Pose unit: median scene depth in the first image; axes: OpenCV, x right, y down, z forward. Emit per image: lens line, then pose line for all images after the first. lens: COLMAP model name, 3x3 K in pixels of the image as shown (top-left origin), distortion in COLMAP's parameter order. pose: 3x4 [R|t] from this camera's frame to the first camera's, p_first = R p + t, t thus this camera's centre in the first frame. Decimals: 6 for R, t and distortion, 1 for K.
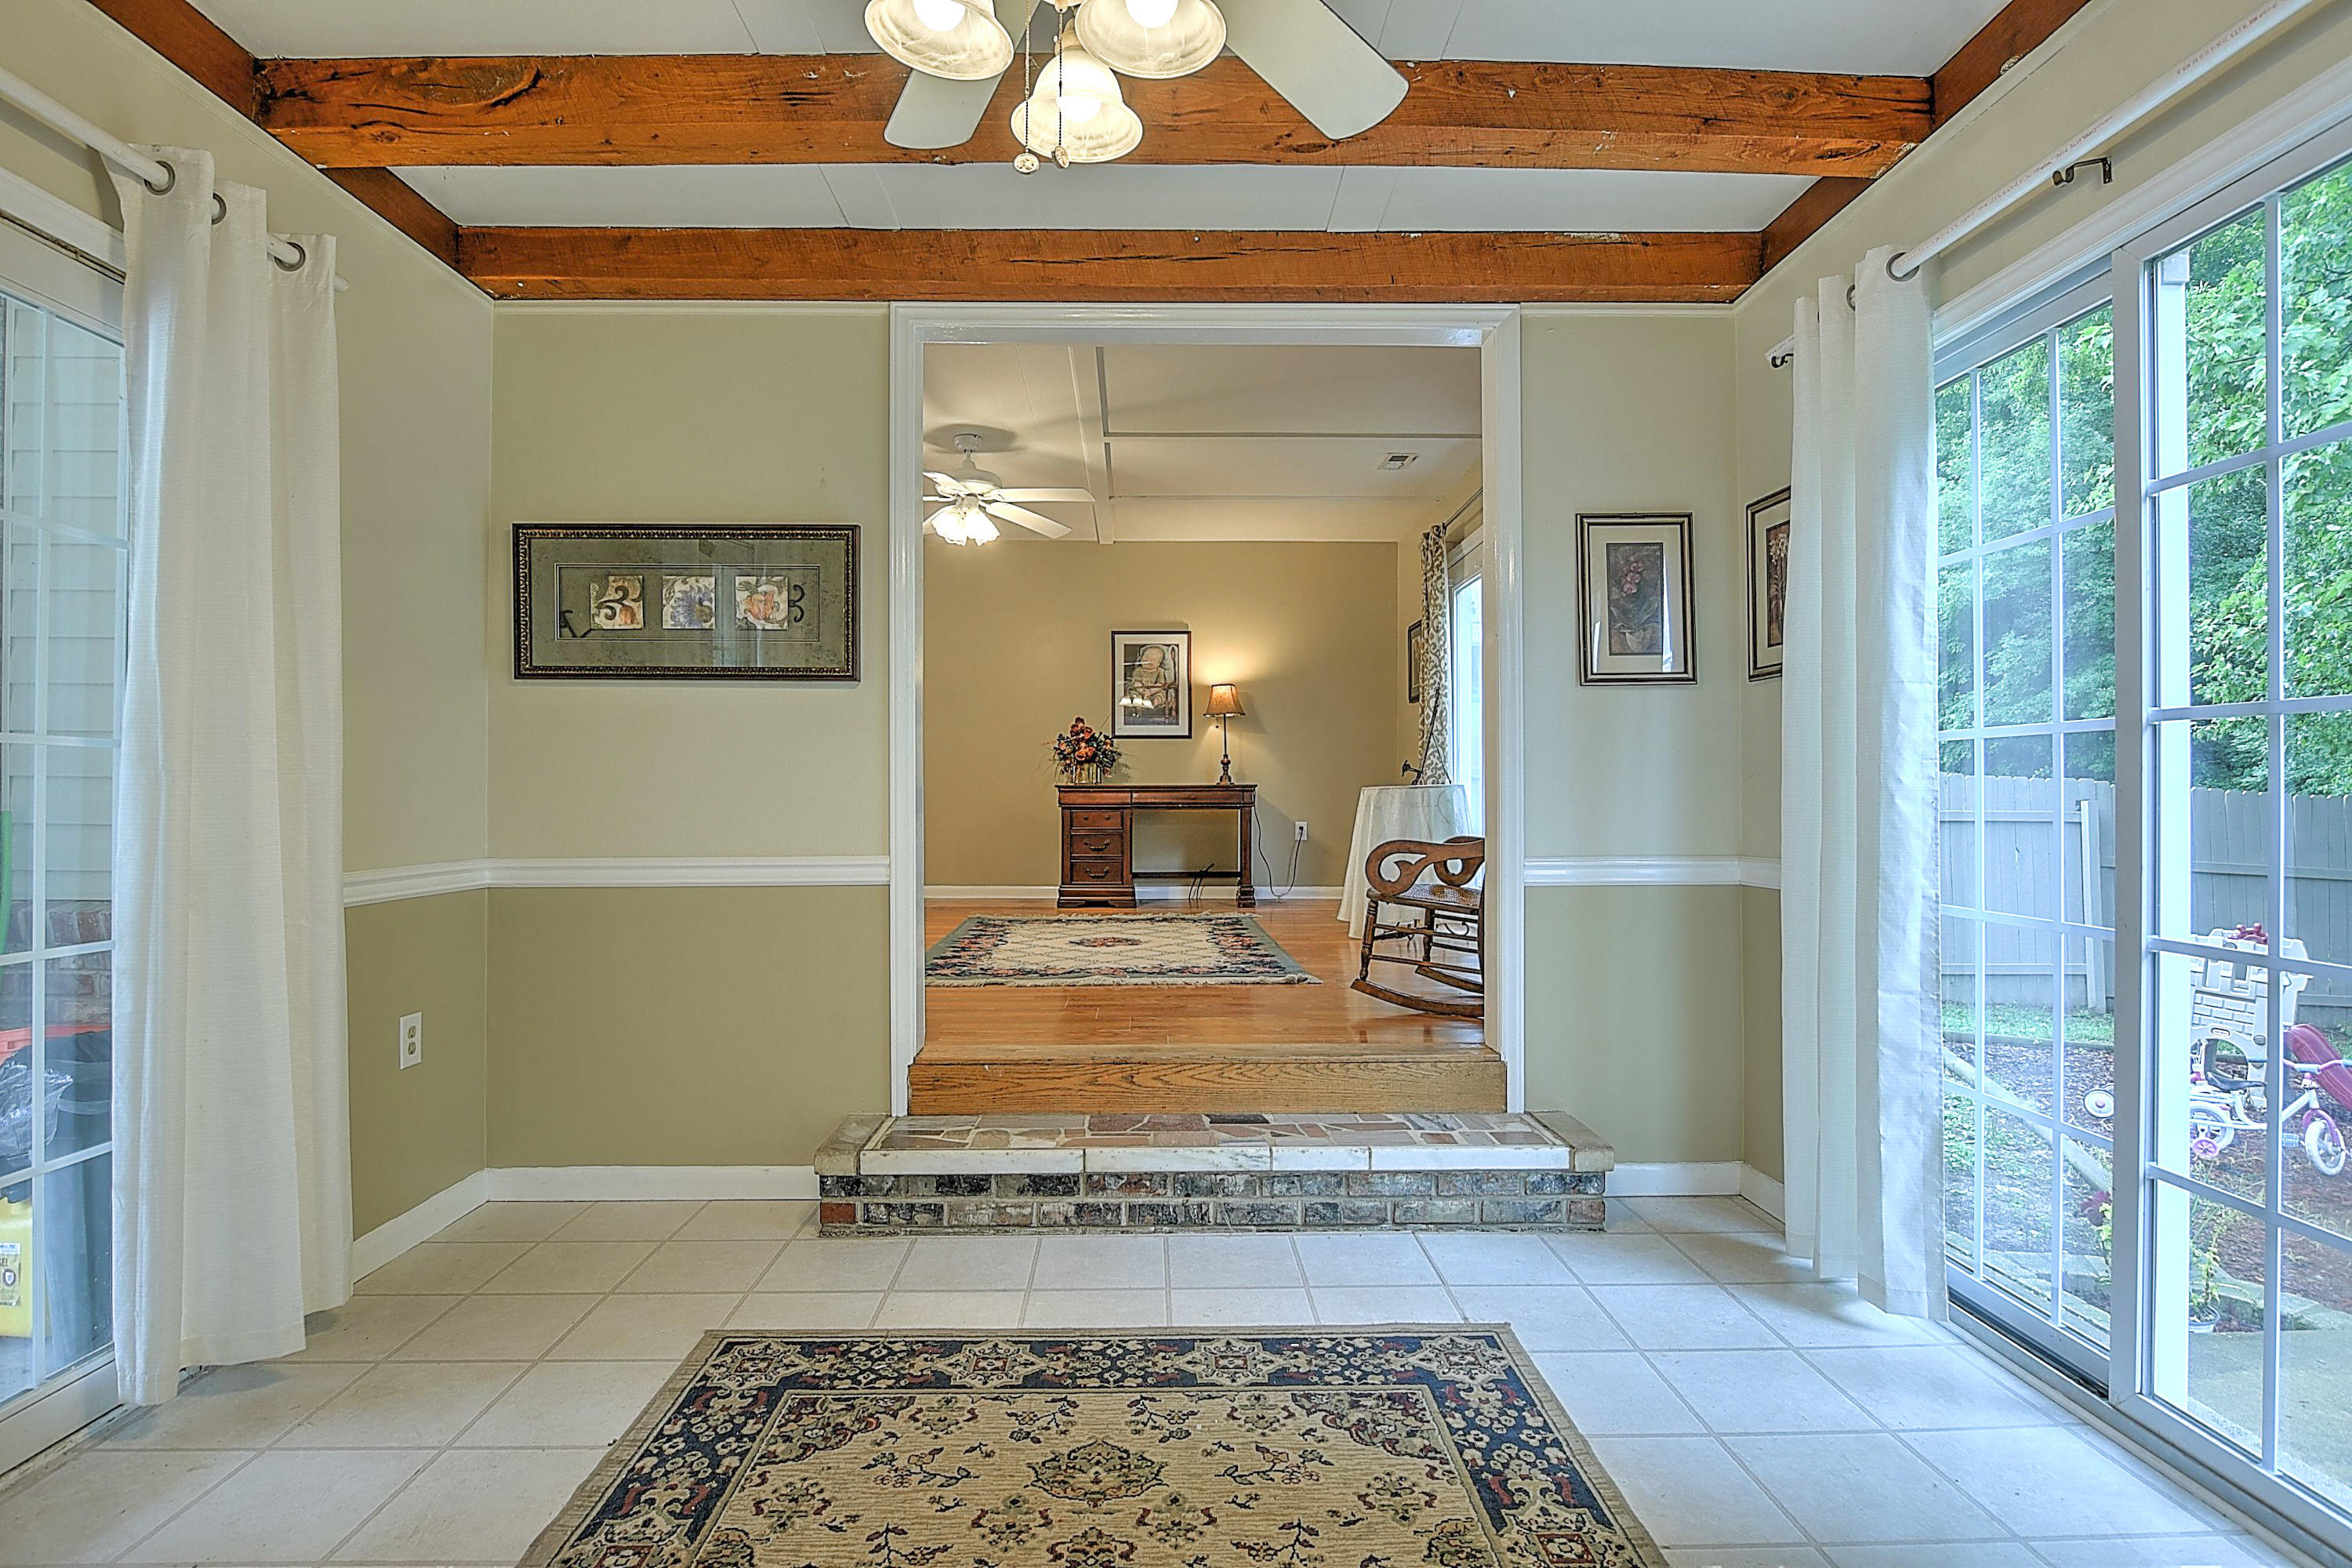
lens RADIAL K [[1184.8, 0, 1185.2], [0, 1184.8, 791.1], [0, 0, 1]] dist [-0.026075, 0.003056]
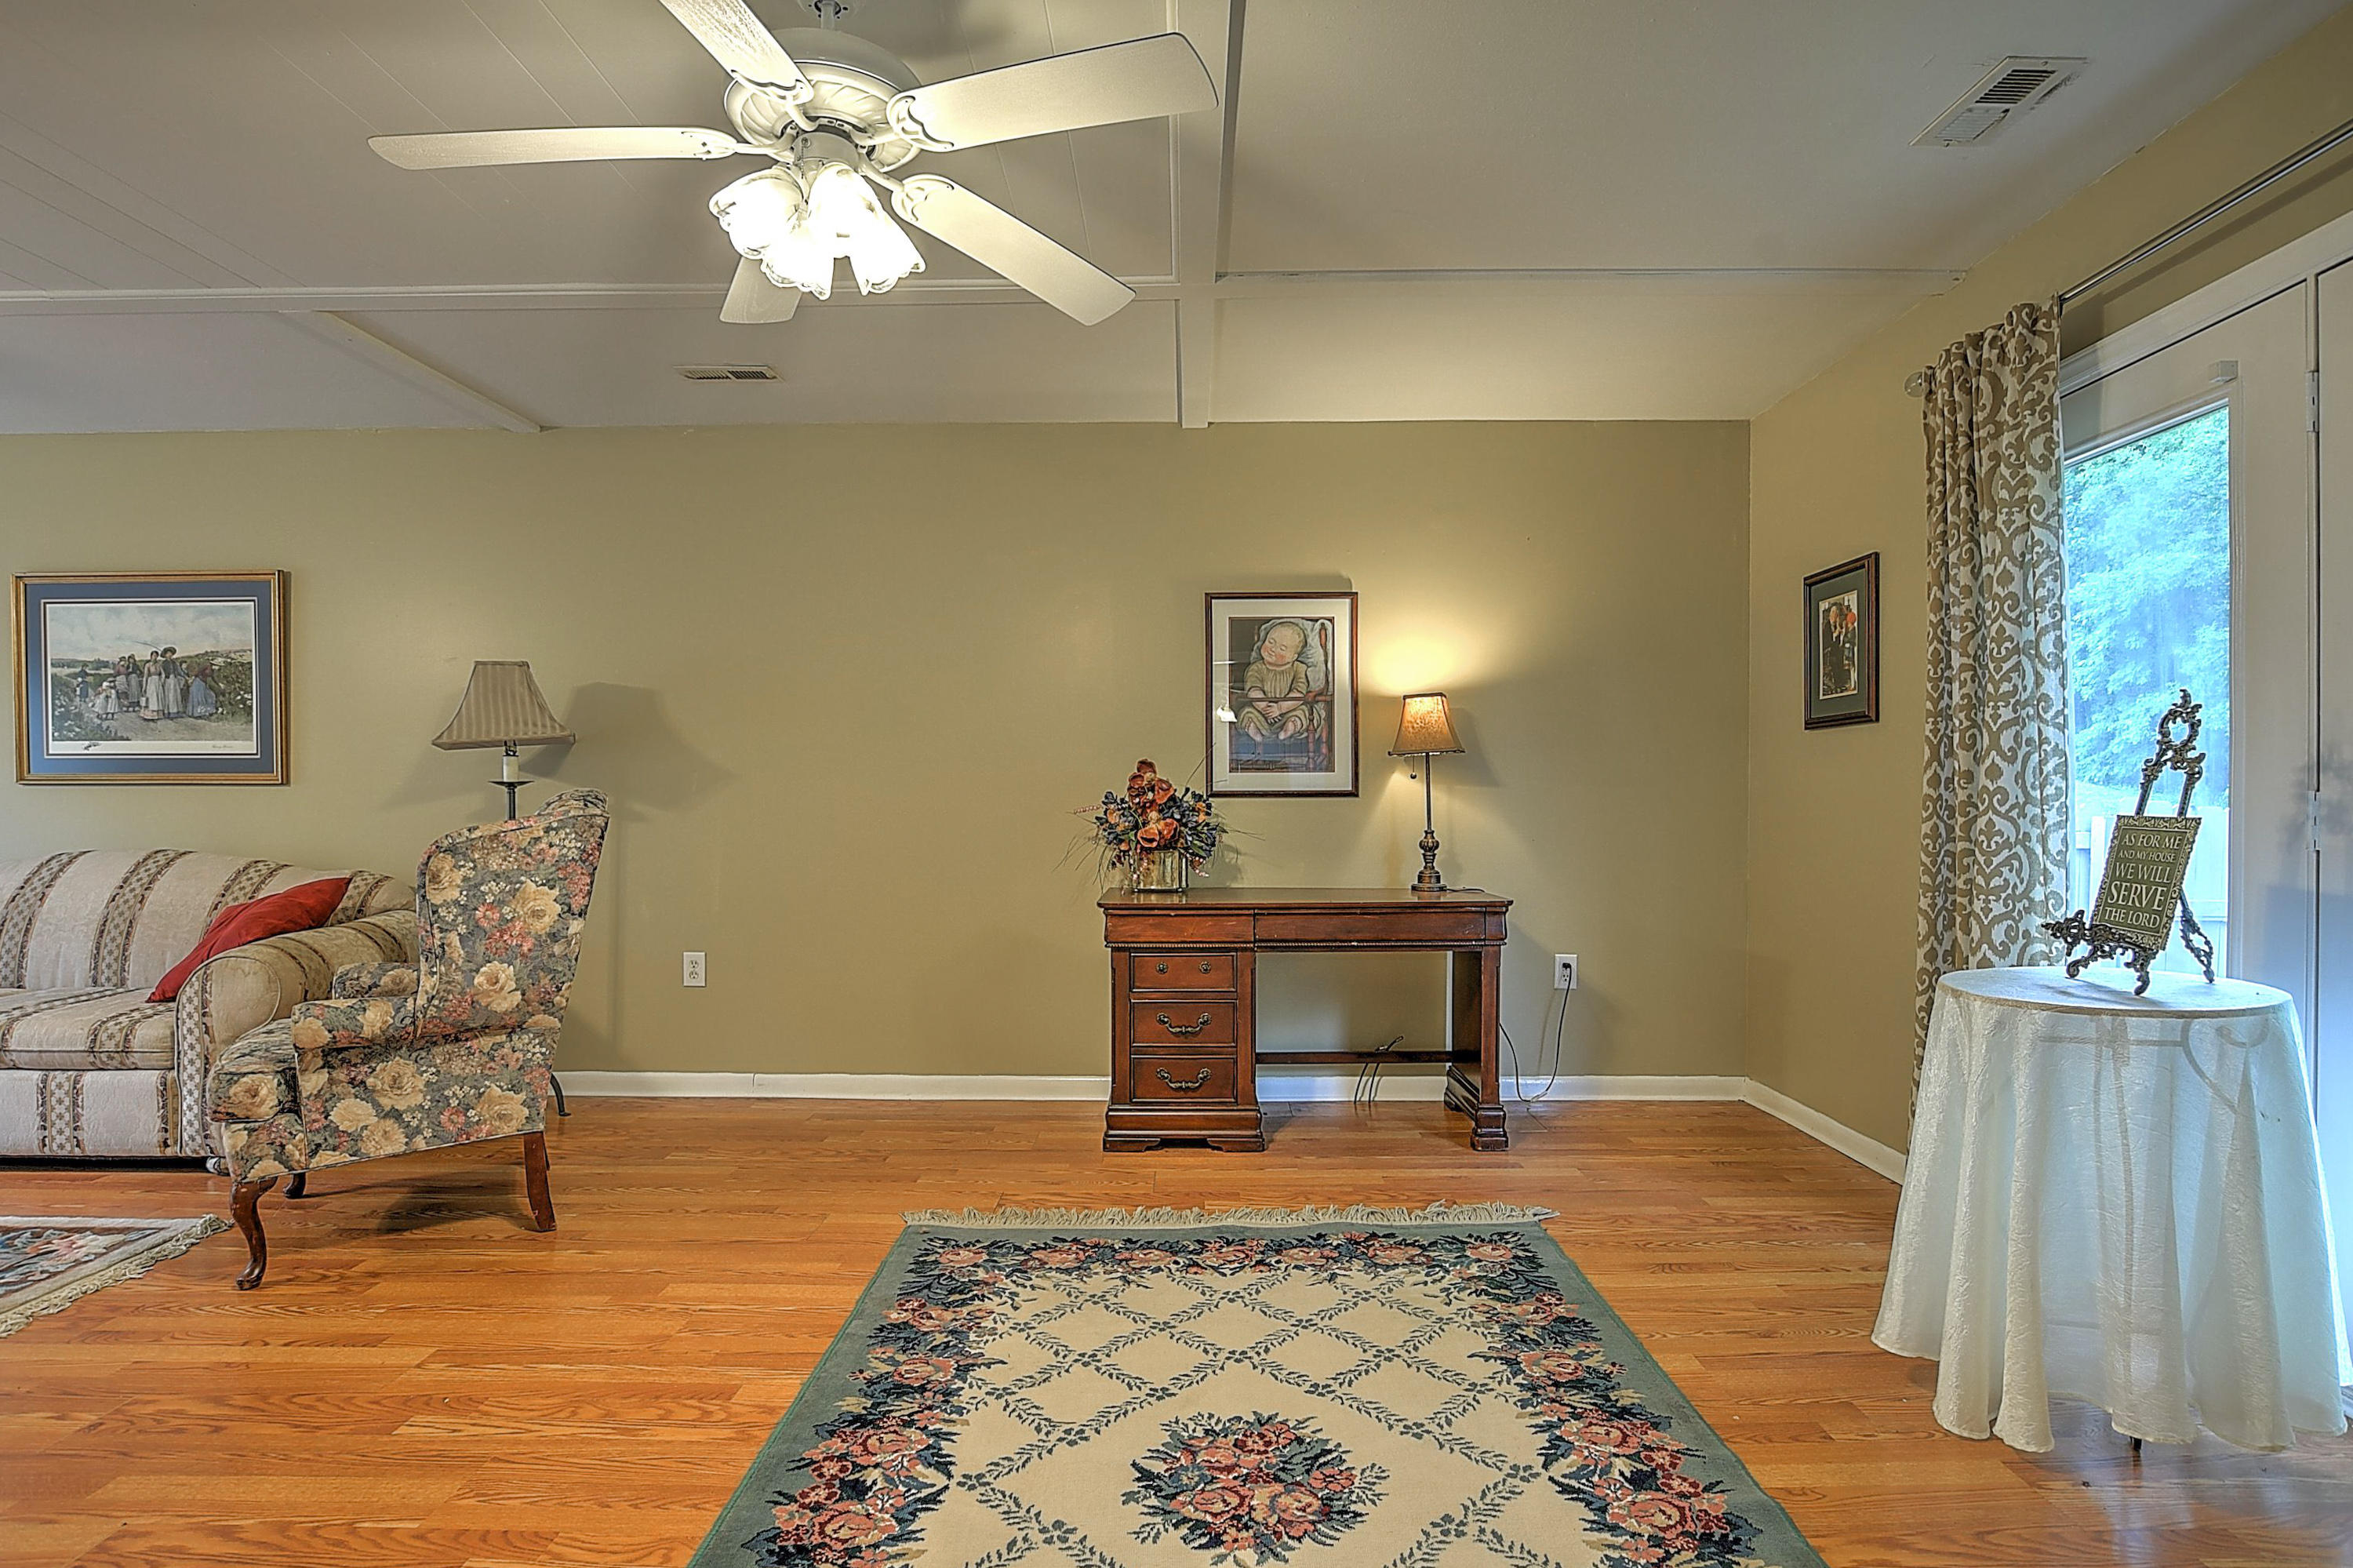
lens RADIAL K [[1185.3, 0, 1174.0], [0, 1185.3, 823.3], [0, 0, 1]] dist [-0.026075, 0.003056]
pose [[0.998732, -0.001446, -0.050323, -0.133514], [0.002542, 0.999761, 0.021722, -0.120292], [0.050279, -0.021822, 0.998497, 1.270201]]
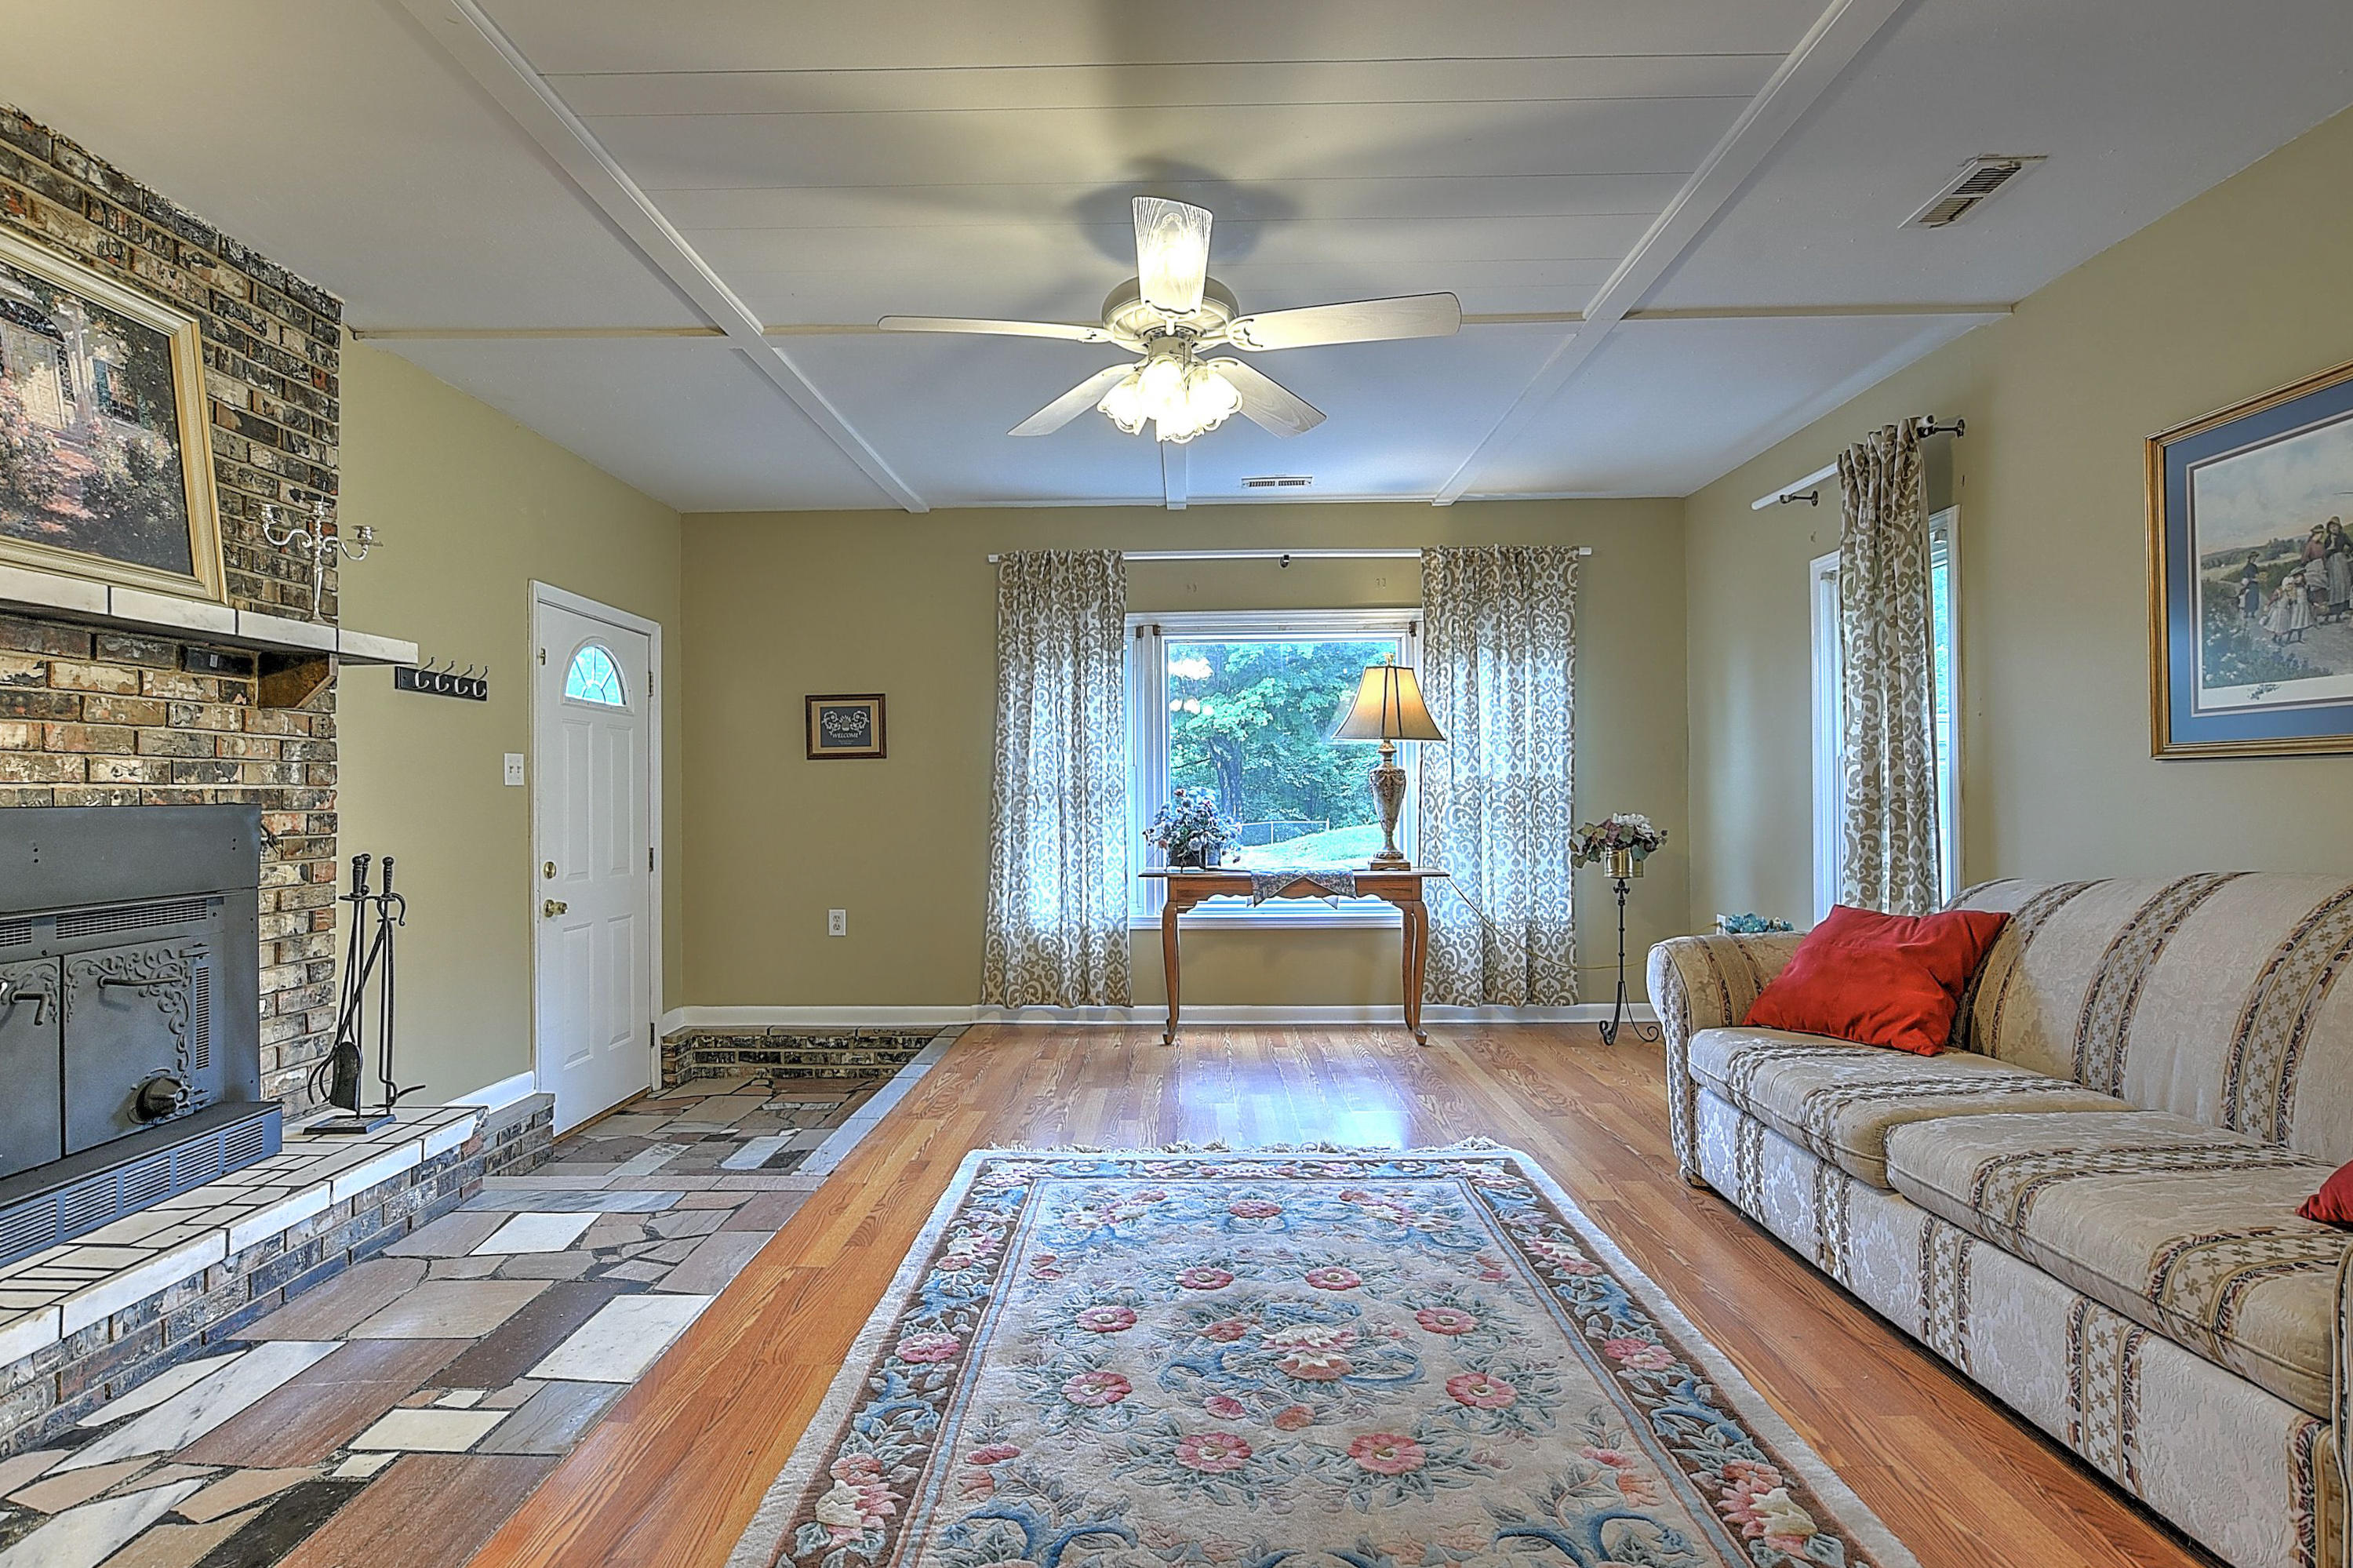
lens RADIAL K [[1185.3, 0, 1166.0], [0, 1185.3, 795.4], [0, 0, 1]] dist [-0.026075, 0.003056]
pose [[-0.058931, -0.000445, -0.998262, -0.655382], [0.007793, 0.999969, -0.000906, -0.118178], [0.998232, -0.007832, -0.058925, 1.890937]]
